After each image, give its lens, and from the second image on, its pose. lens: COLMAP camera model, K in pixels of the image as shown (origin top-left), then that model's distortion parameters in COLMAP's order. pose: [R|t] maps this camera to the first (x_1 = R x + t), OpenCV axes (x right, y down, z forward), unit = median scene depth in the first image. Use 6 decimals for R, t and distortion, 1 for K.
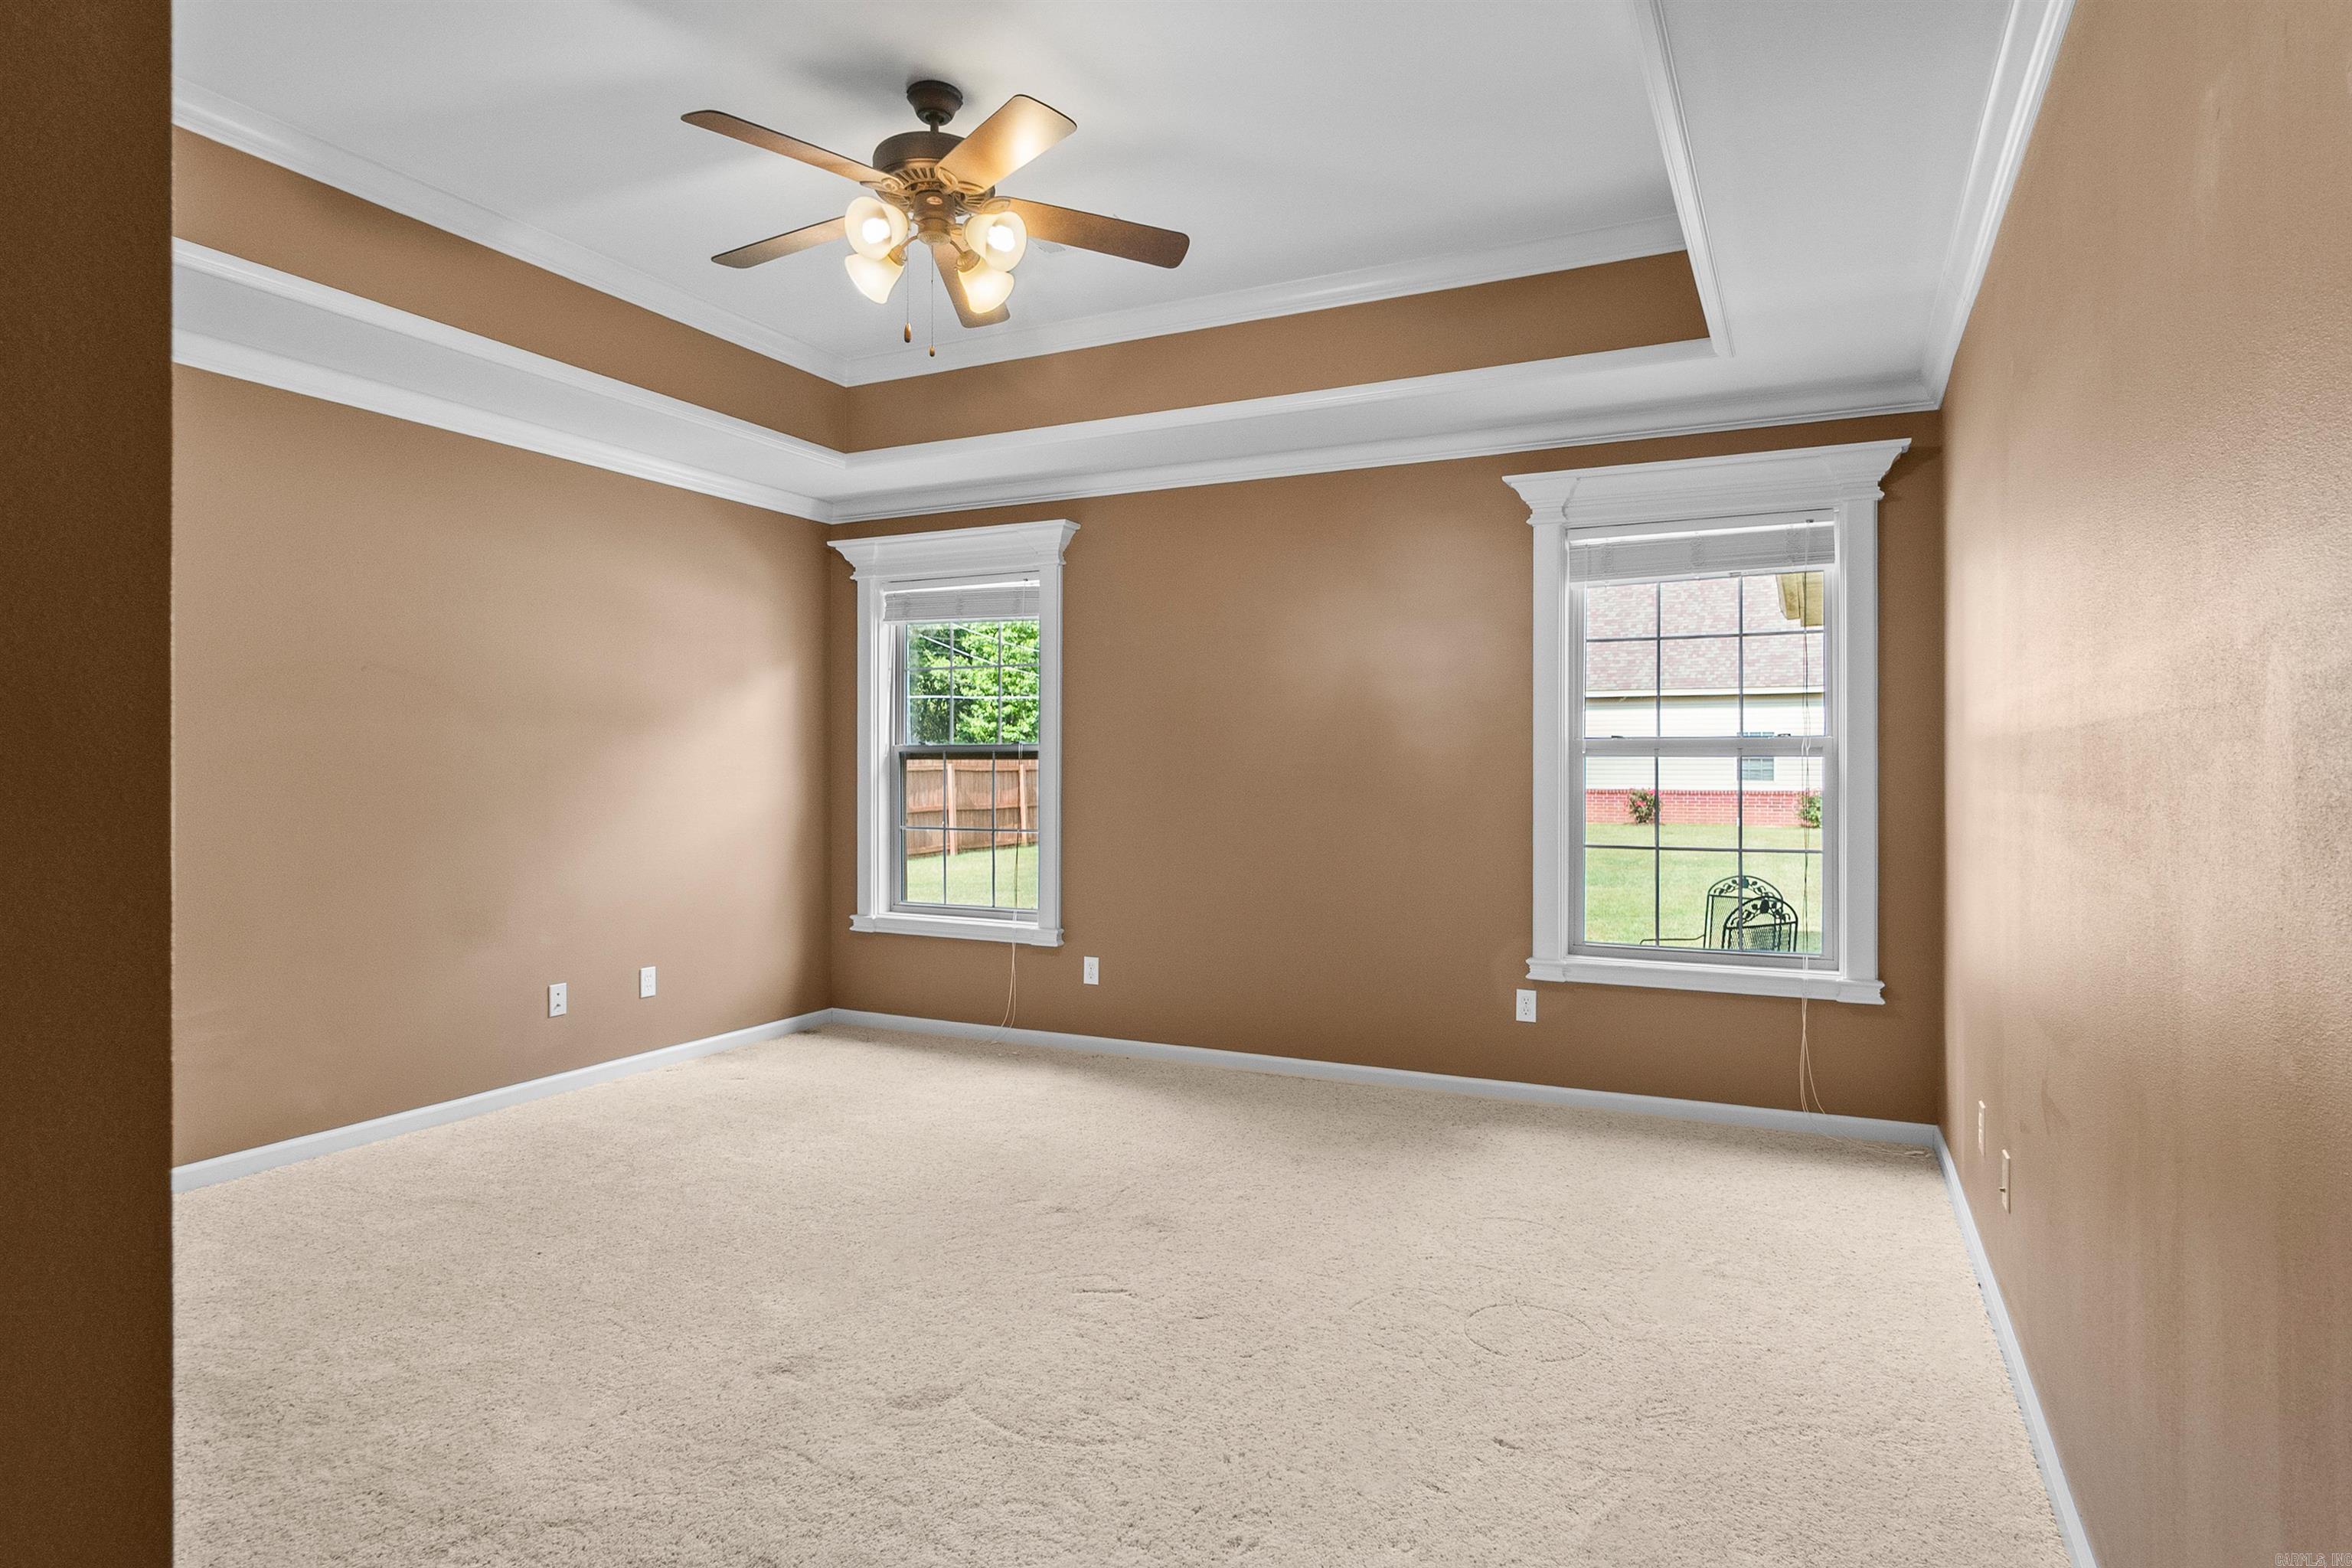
lens RADIAL K [[1236.7, 0, 1176.0], [0, 1236.7, 725.2], [0, 0, 1]] dist [-0.003510, 0.000373]
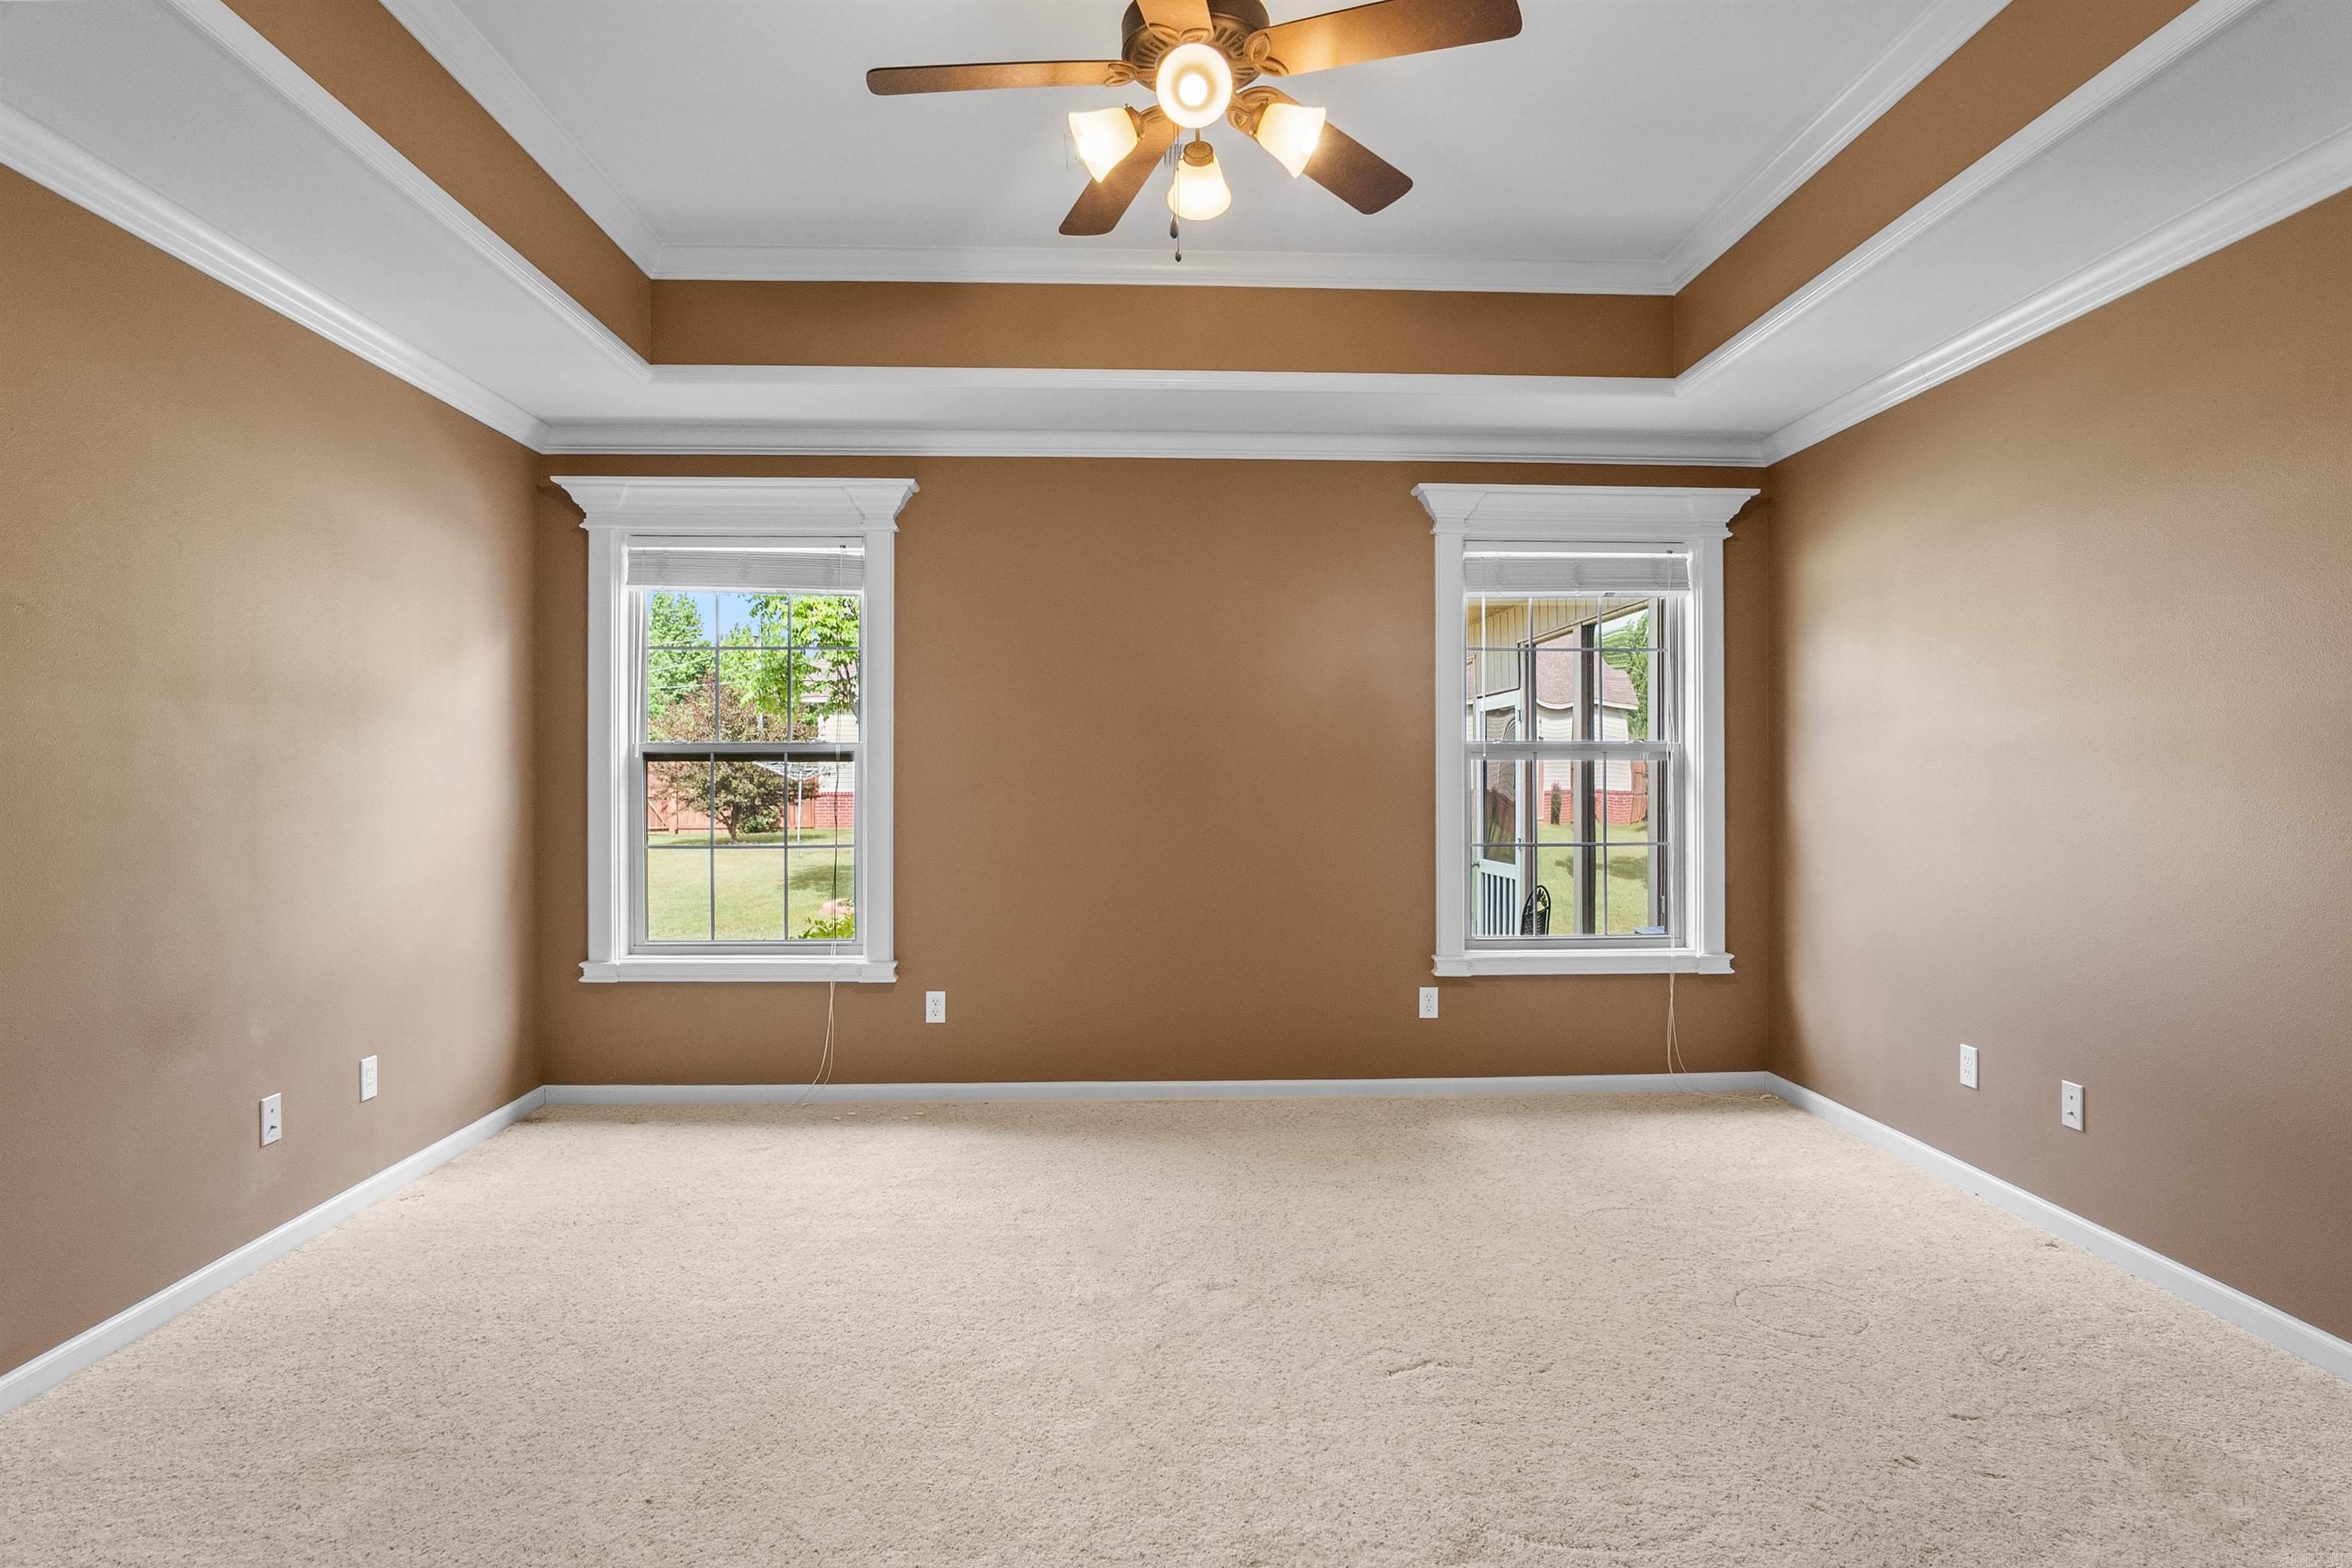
lens RADIAL K [[1247.8, 0, 1176.6], [0, 1247.8, 729.1], [0, 0, 1]] dist [-0.034122, 0.017706]
pose [[0.885620, 0.013146, 0.464224, -0.380510], [-0.013868, 0.999902, -0.001859, 0.005279], [-0.464203, -0.004792, 0.885716, 0.184712]]
